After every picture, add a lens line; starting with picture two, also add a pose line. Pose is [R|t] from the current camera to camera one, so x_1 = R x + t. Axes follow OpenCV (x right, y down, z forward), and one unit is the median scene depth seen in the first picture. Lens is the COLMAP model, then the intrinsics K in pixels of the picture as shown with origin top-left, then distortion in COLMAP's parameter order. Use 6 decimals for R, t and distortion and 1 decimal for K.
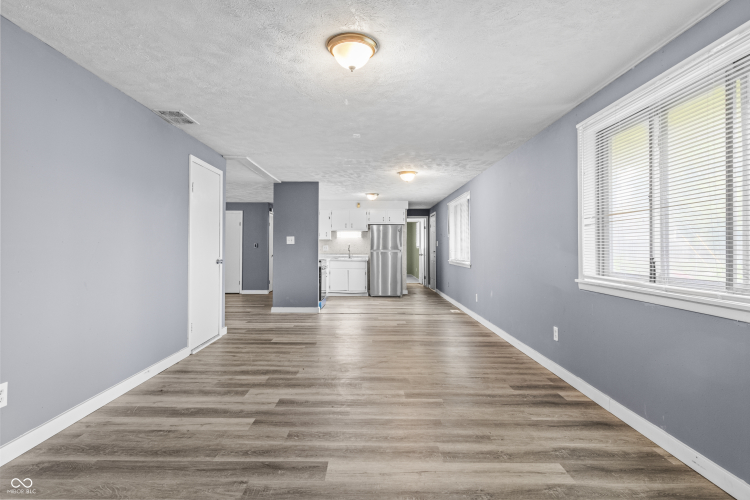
lens RADIAL K [[408.7, 0, 370.9], [0, 408.7, 246.1], [0, 0, 1]] dist [0.001712, -0.000011]
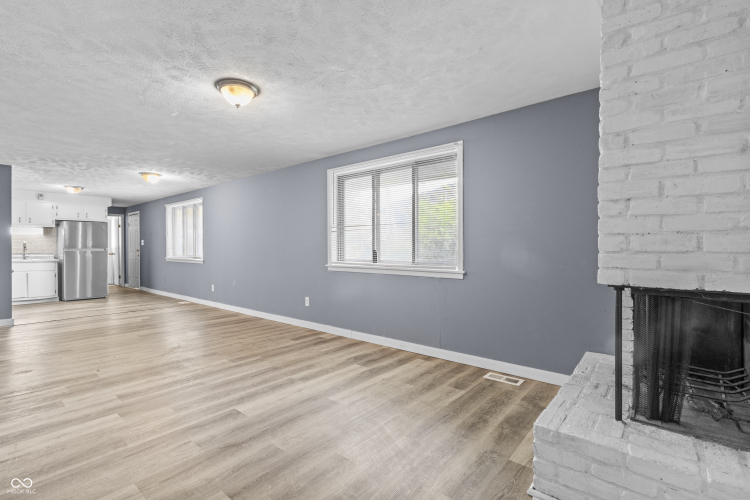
lens RADIAL K [[349.7, 0, 375.0], [0, 349.7, 250.0], [0, 0, 1]] dist [-0.000451, 0.000375]
pose [[0.640892, -0.009236, 0.767576, -0.389594], [-0.000452, 0.999923, 0.012409, 0.005146], [-0.767631, -0.008300, 0.640838, -0.029666]]
